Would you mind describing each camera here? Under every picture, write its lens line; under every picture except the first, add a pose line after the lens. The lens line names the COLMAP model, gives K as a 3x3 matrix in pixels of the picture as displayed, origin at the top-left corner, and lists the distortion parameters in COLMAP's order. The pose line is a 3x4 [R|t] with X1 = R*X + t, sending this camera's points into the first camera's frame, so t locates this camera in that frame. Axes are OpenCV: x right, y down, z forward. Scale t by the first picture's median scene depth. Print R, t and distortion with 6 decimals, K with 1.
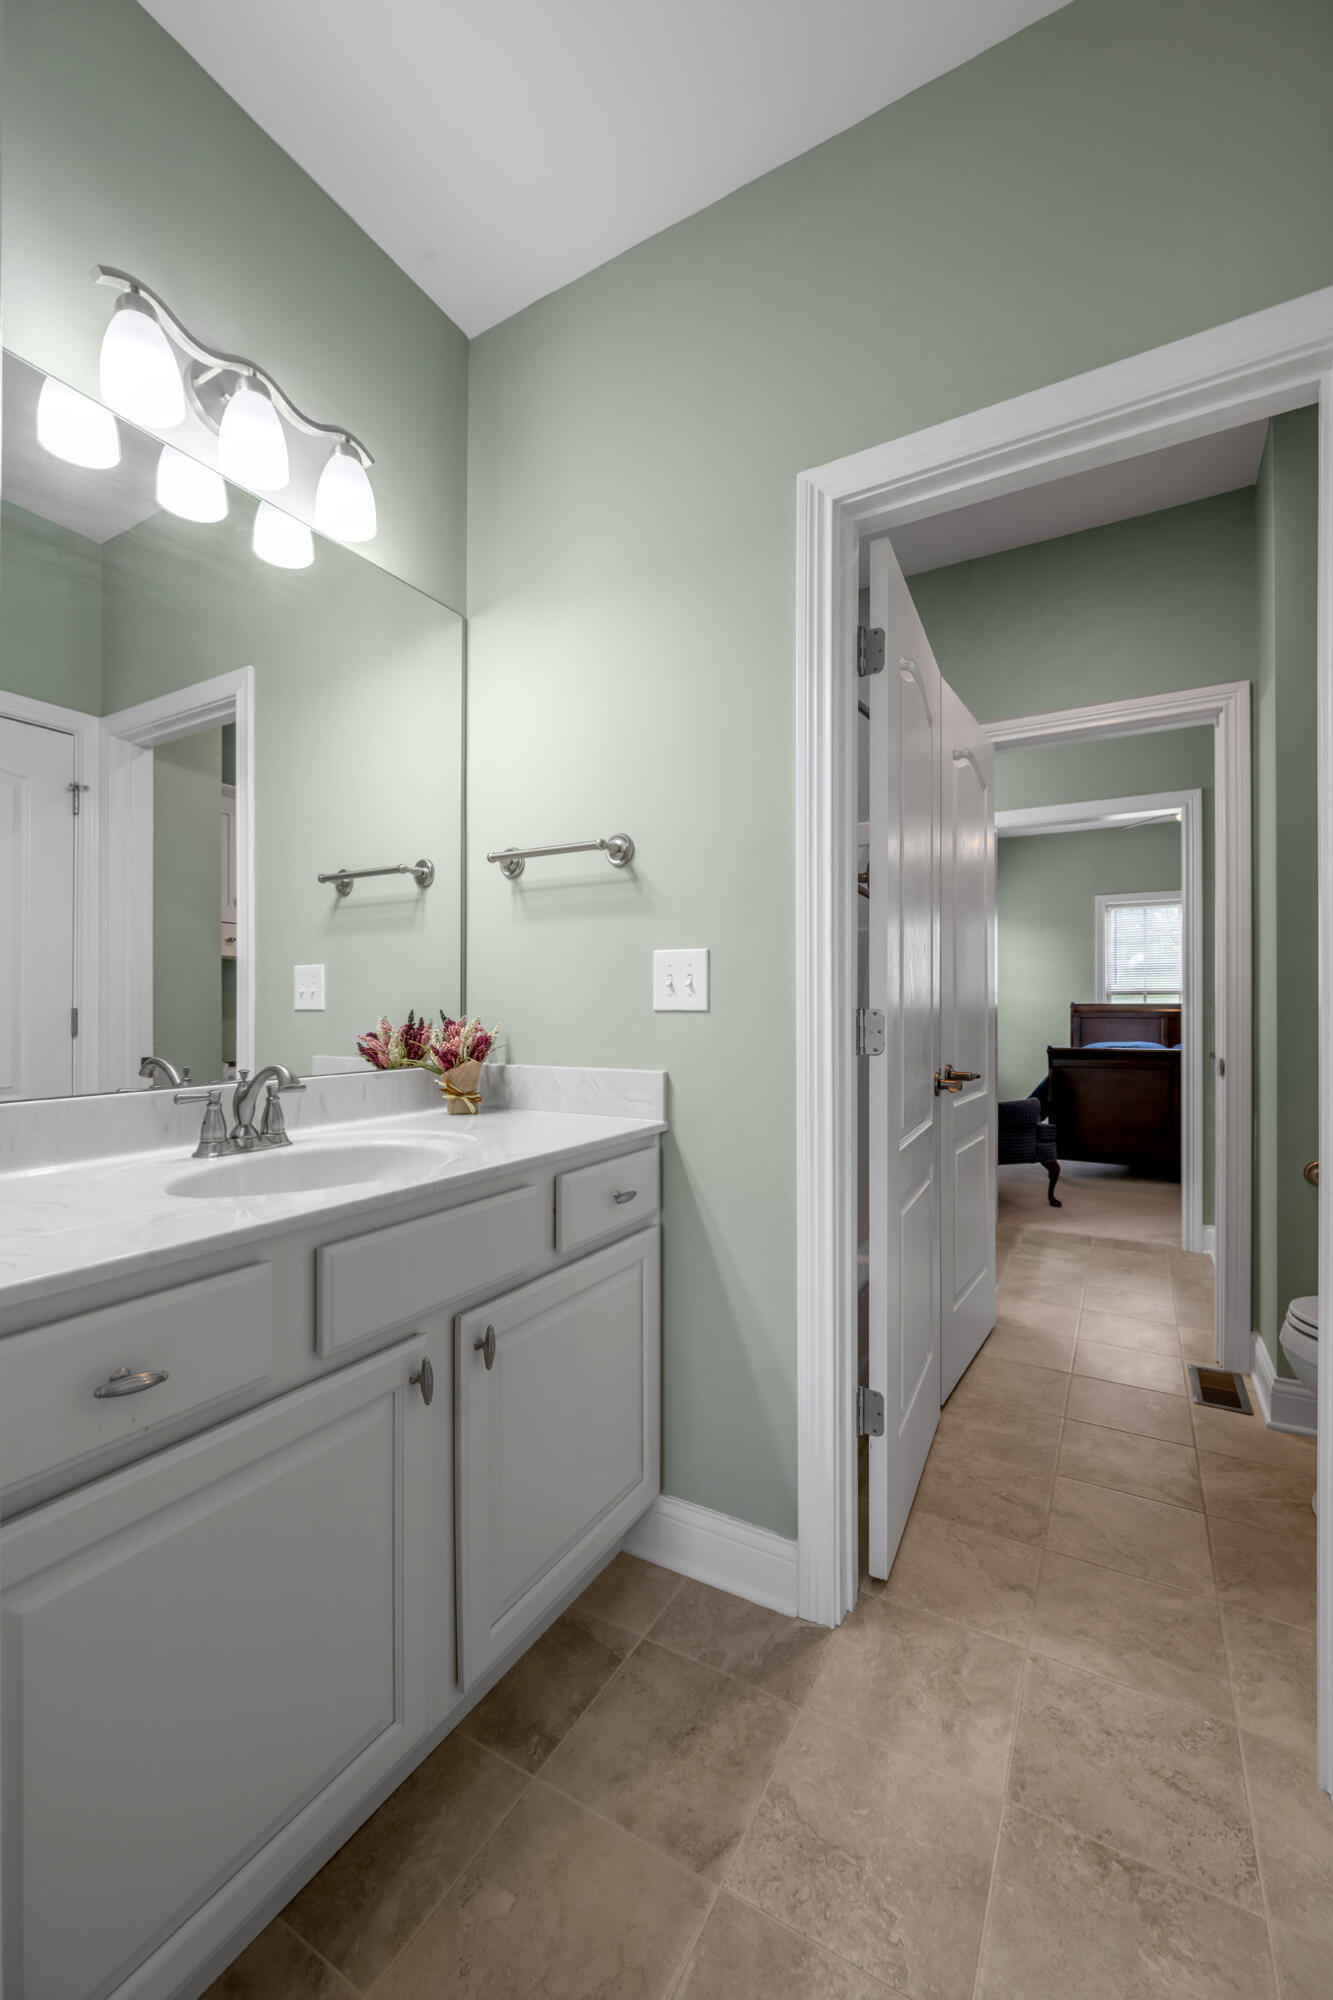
lens RADIAL K [[808.8, 0, 666.5], [0, 808.8, 1000.0], [0, 0, 1]] dist [-0.000505, -0.000036]
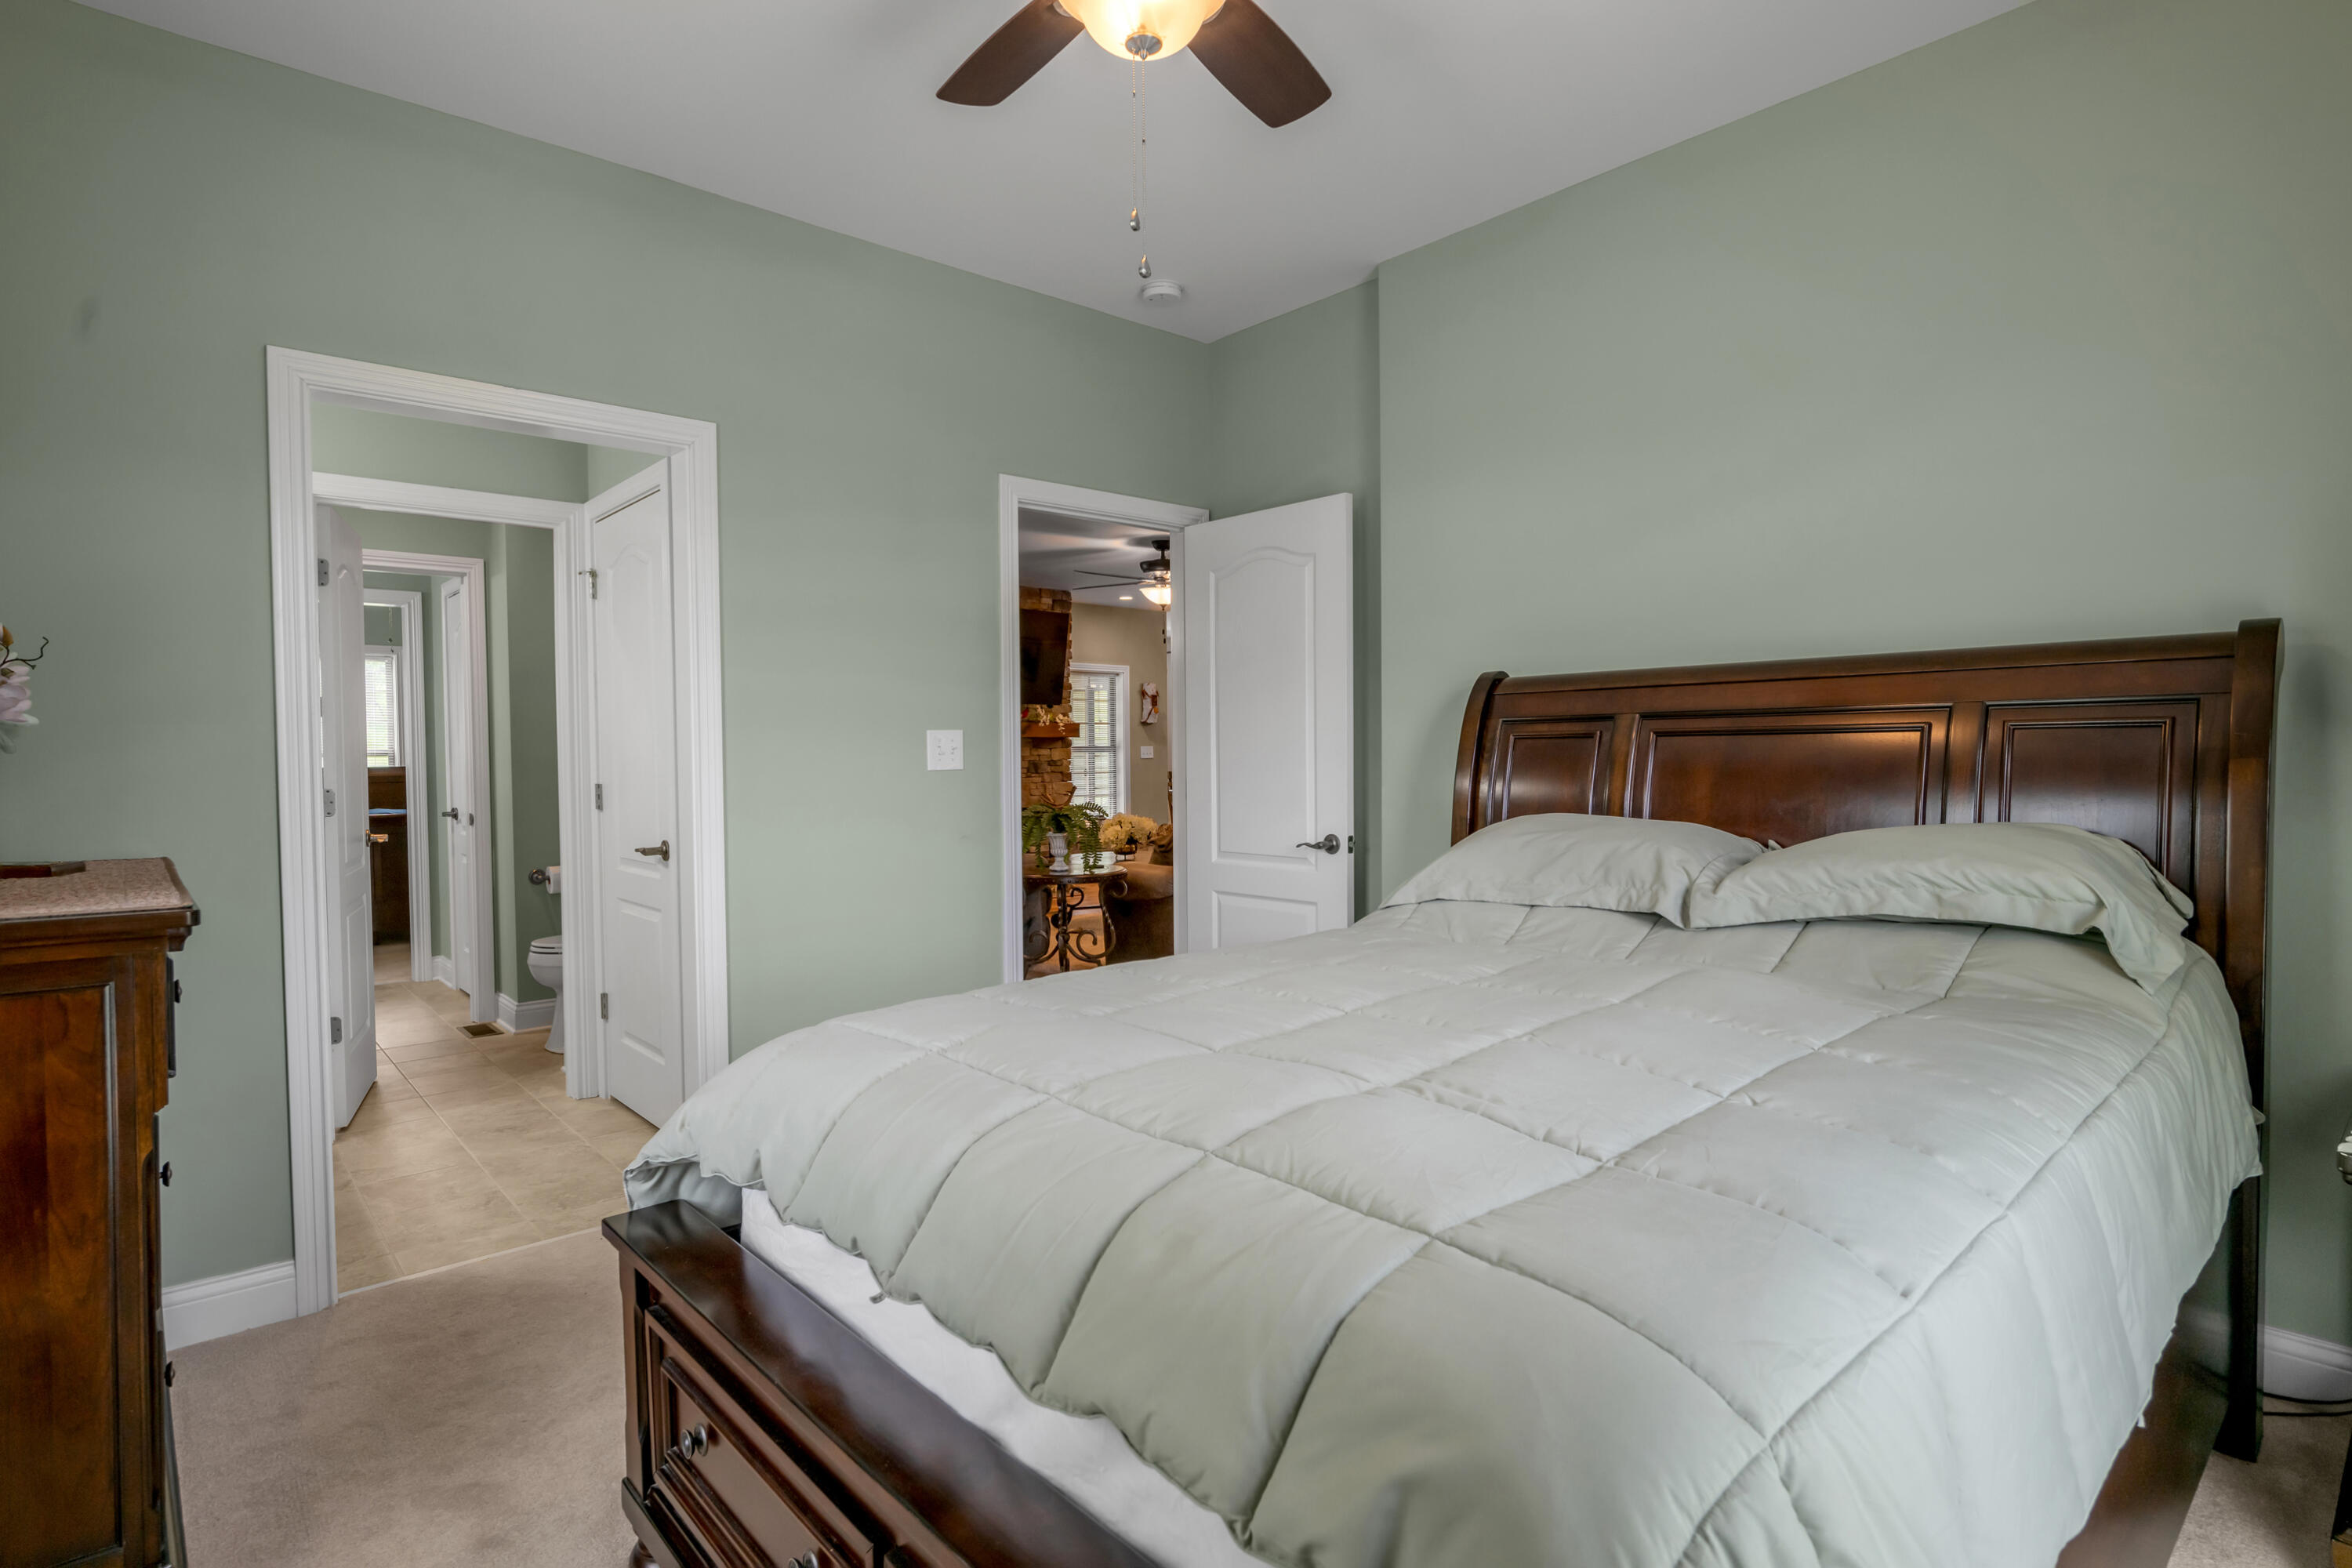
lens RADIAL K [[1151.0, 0, 1176.0], [0, 1151.0, 784.0], [0, 0, 1]] dist [-0.000776, -0.000139]
pose [[0.312799, -0.030911, 0.949316, -0.980003], [0.008332, 0.999521, 0.029801, -0.036161], [-0.949783, -0.001412, 0.312906, -0.949483]]
